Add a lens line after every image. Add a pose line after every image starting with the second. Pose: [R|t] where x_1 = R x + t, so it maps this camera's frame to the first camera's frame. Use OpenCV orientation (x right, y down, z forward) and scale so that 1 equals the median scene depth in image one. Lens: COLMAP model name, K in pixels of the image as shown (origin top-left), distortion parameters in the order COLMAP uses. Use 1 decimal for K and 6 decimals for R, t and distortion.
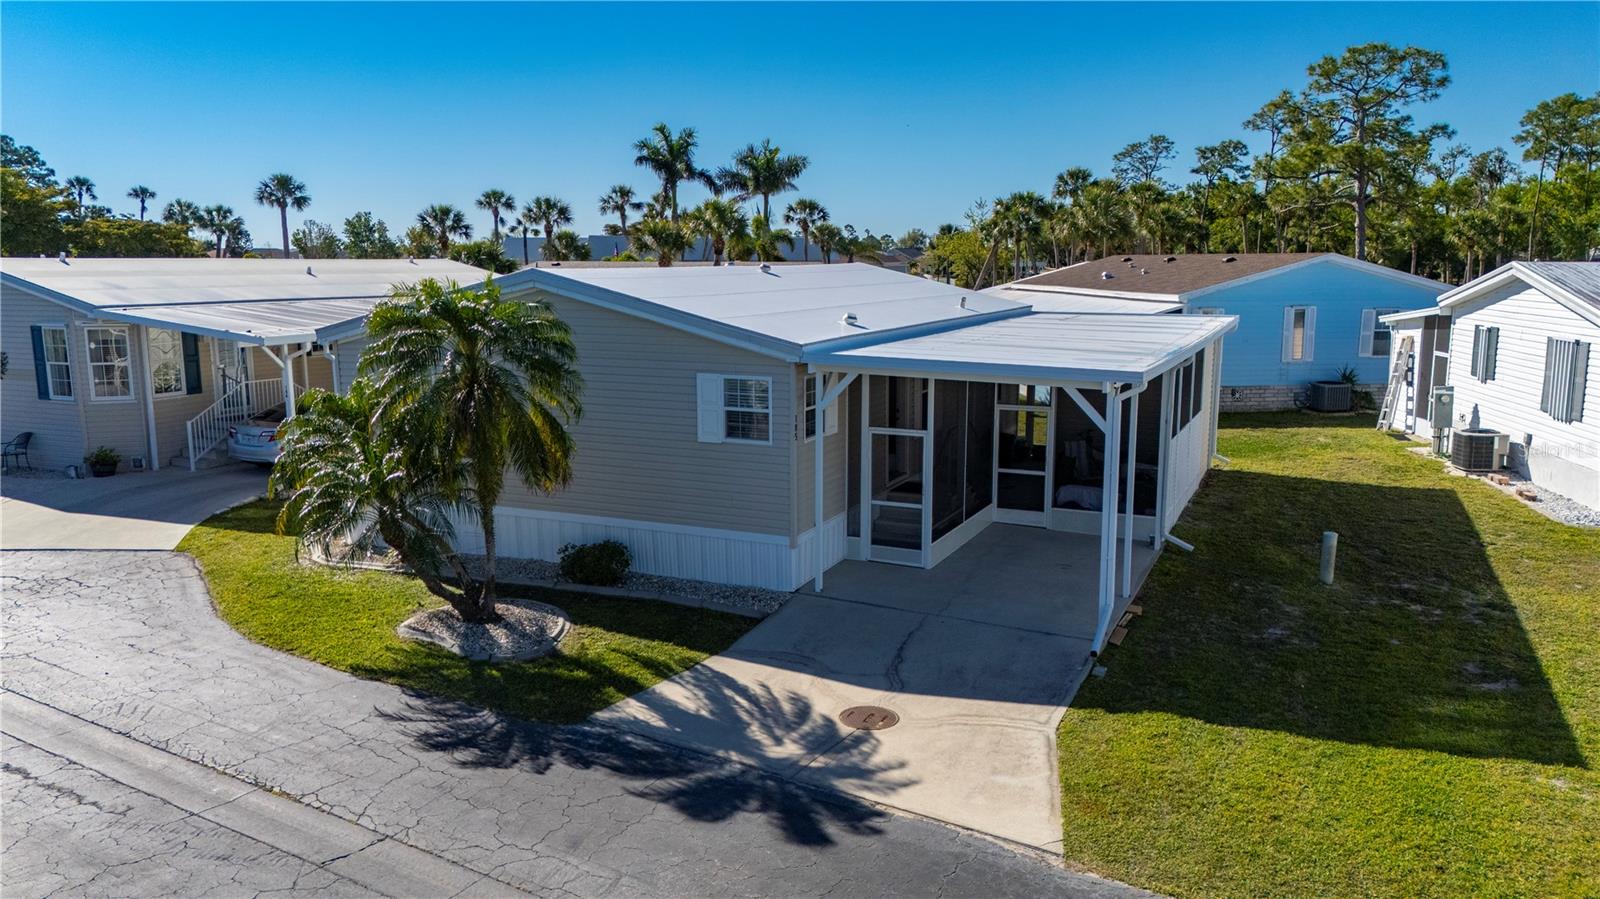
lens RADIAL K [[1176.9, 0, 793.3], [0, 1176.9, 442.6], [0, 0, 1]] dist [0.075524, -0.061365]
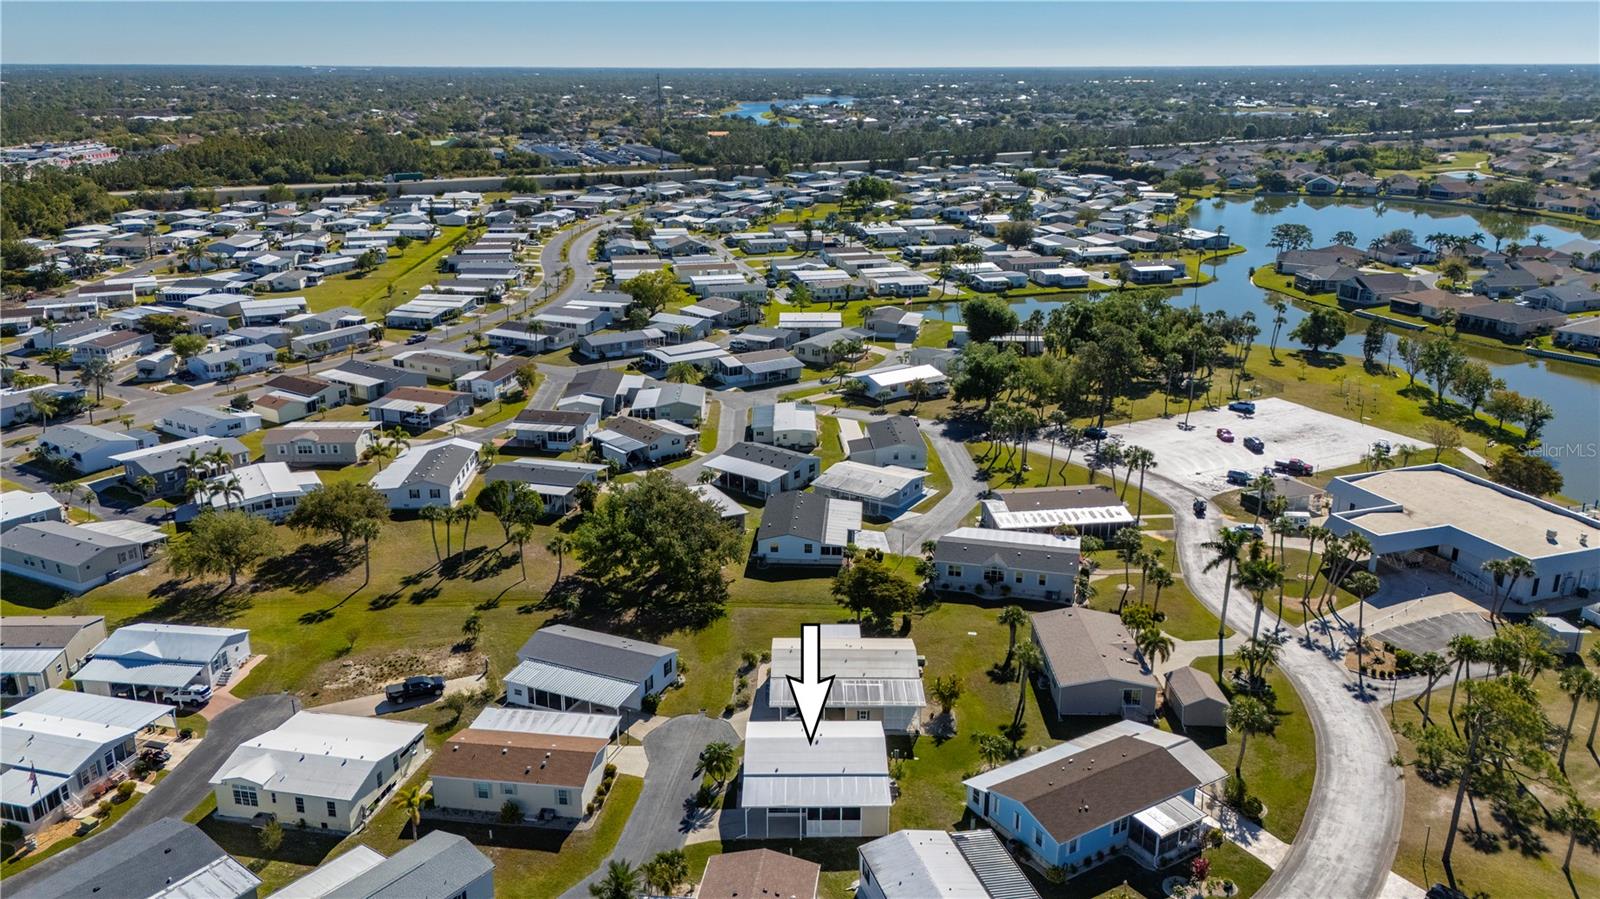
lens RADIAL K [[1176.9, 0, 806.3], [0, 1176.9, 463.0], [0, 0, 1]] dist [0.075524, -0.061365]
pose [[0.433169, 0.293791, -0.852087, 5.271374], [-0.145483, 0.955778, 0.255584, -3.481539], [0.889494, 0.013253, 0.456755, -1.733089]]
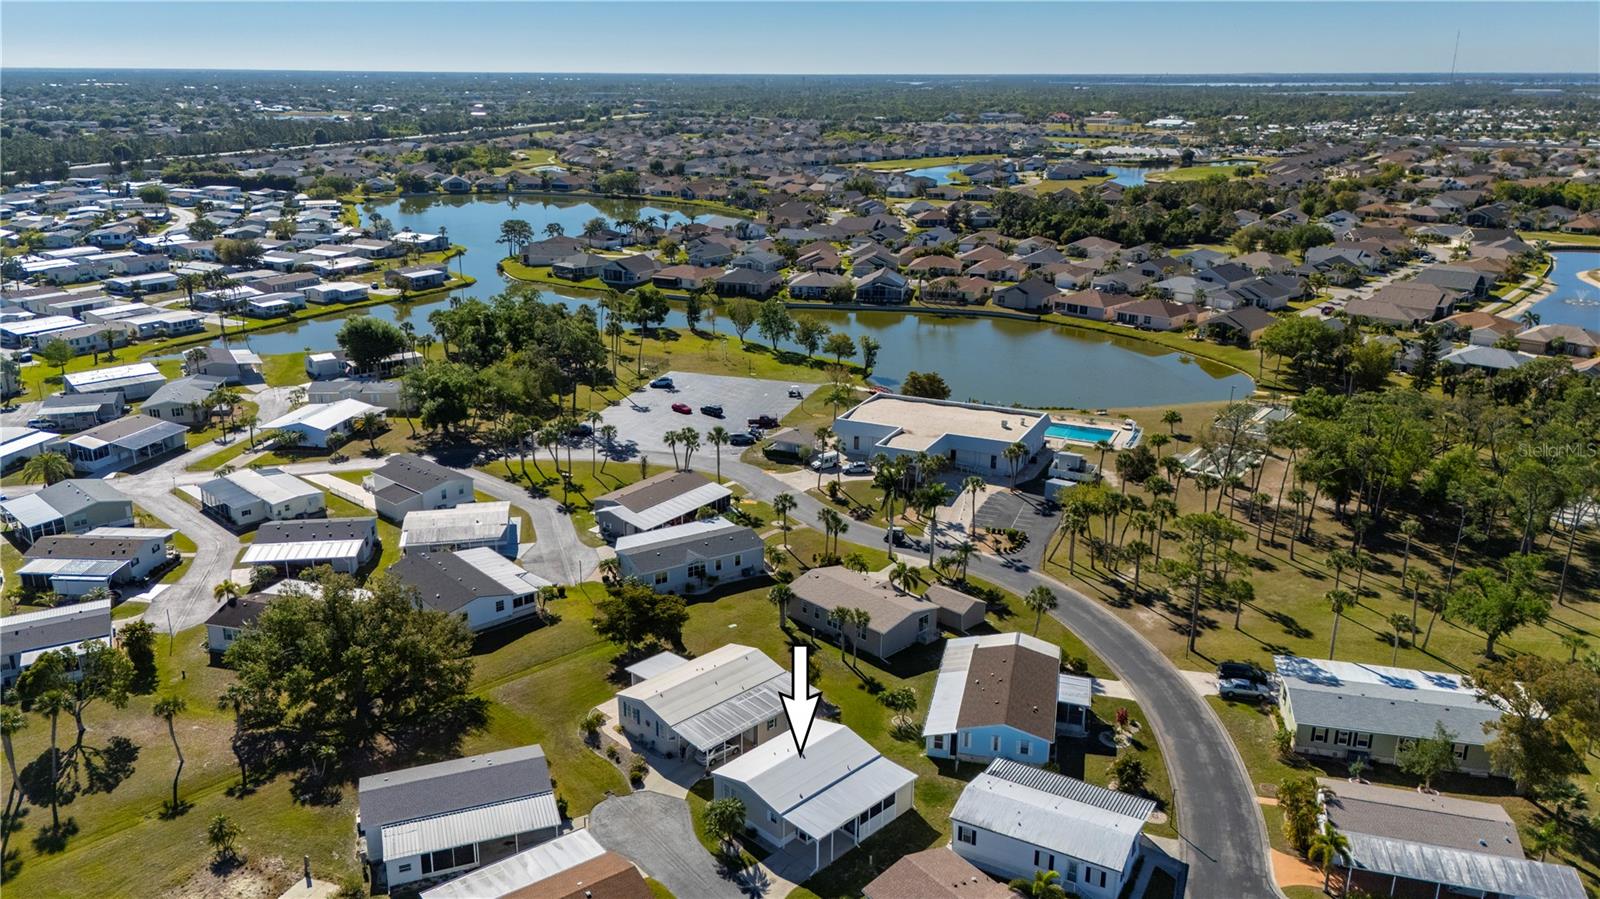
lens RADIAL K [[1176.9, 0, 797.1], [0, 1176.9, 446.9], [0, 0, 1]] dist [0.075524, -0.061365]
pose [[0.941005, 0.111482, -0.319502, 1.876502], [-0.062385, 0.985143, 0.160002, -2.998050], [0.332593, -0.130631, 0.933980, -4.564094]]
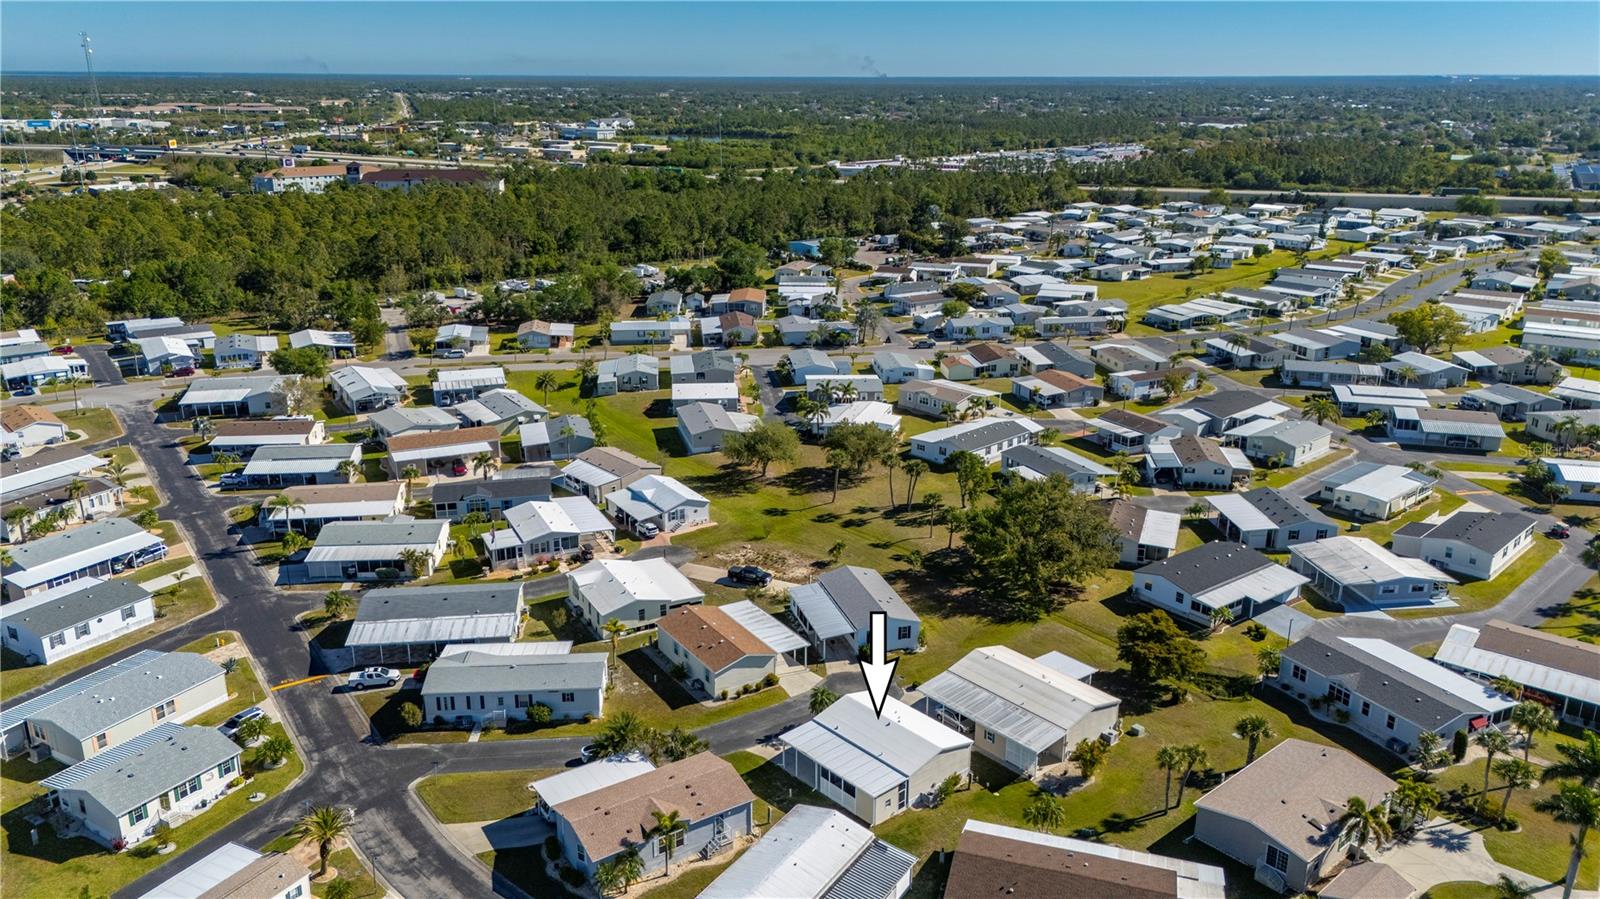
lens RADIAL K [[1176.9, 0, 795.4], [0, 1176.9, 452.4], [0, 0, 1]] dist [0.075524, -0.061365]
pose [[-0.403057, 0.284516, -0.869825, 5.851665], [-0.144912, 0.918615, 0.367624, -4.206620], [0.903629, 0.274222, -0.329025, 2.818653]]
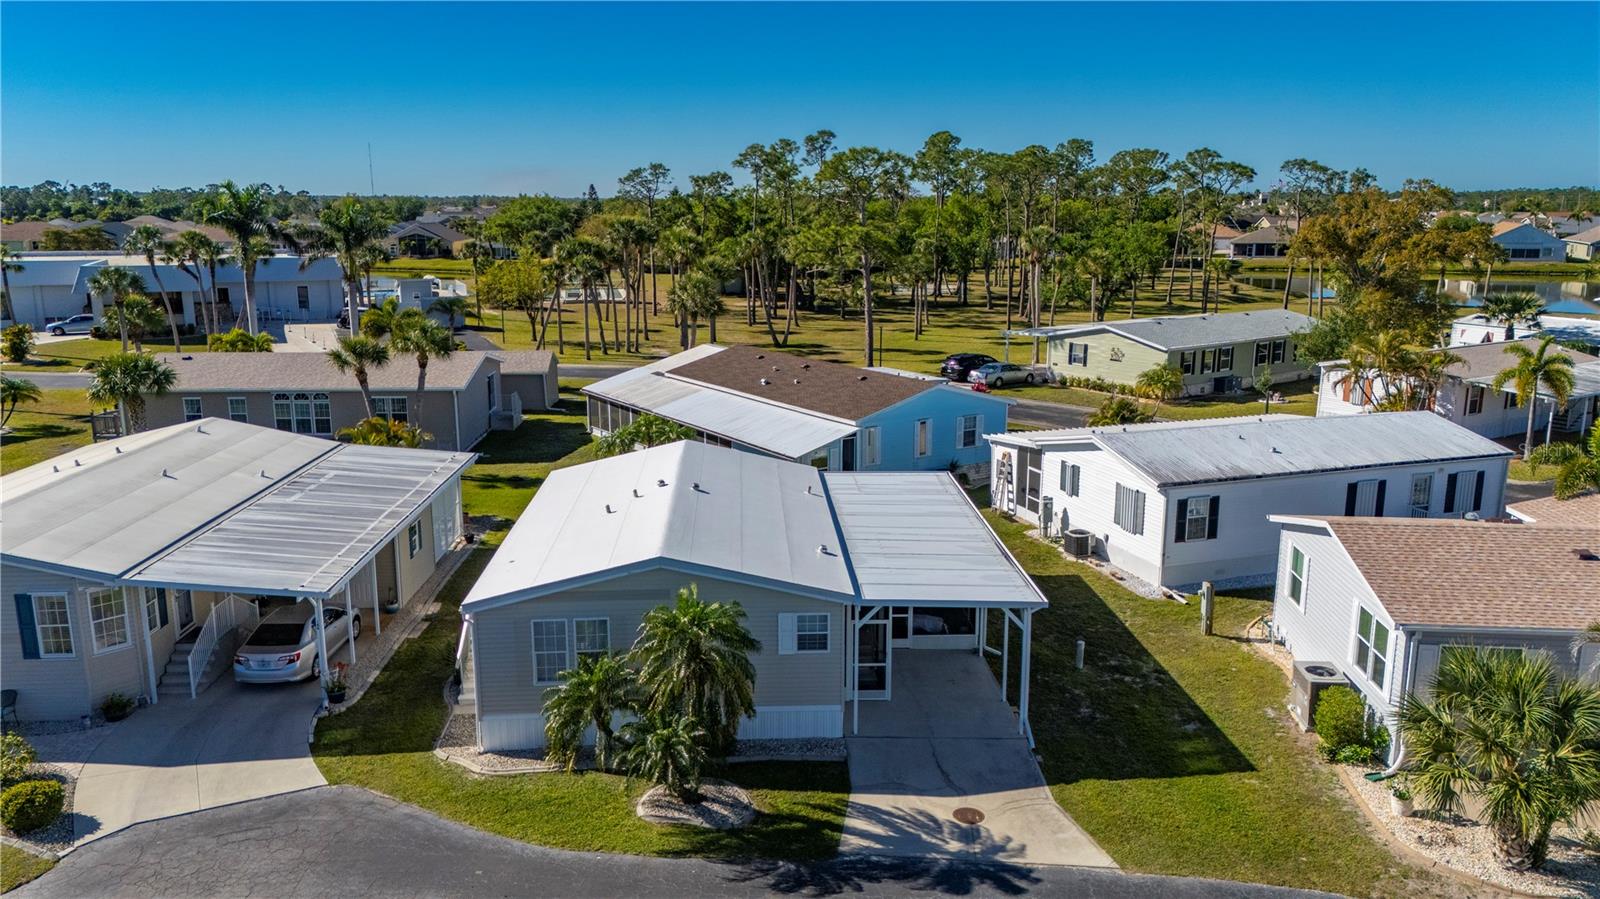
lens RADIAL K [[1176.9, 0, 803.3], [0, 1176.9, 443.4], [0, 0, 1]] dist [0.075524, -0.061365]
pose [[0.882598, -0.091695, 0.461100, -0.810007], [0.069819, 0.995484, 0.064321, -0.410846], [-0.464916, -0.024576, 0.885014, -0.449832]]
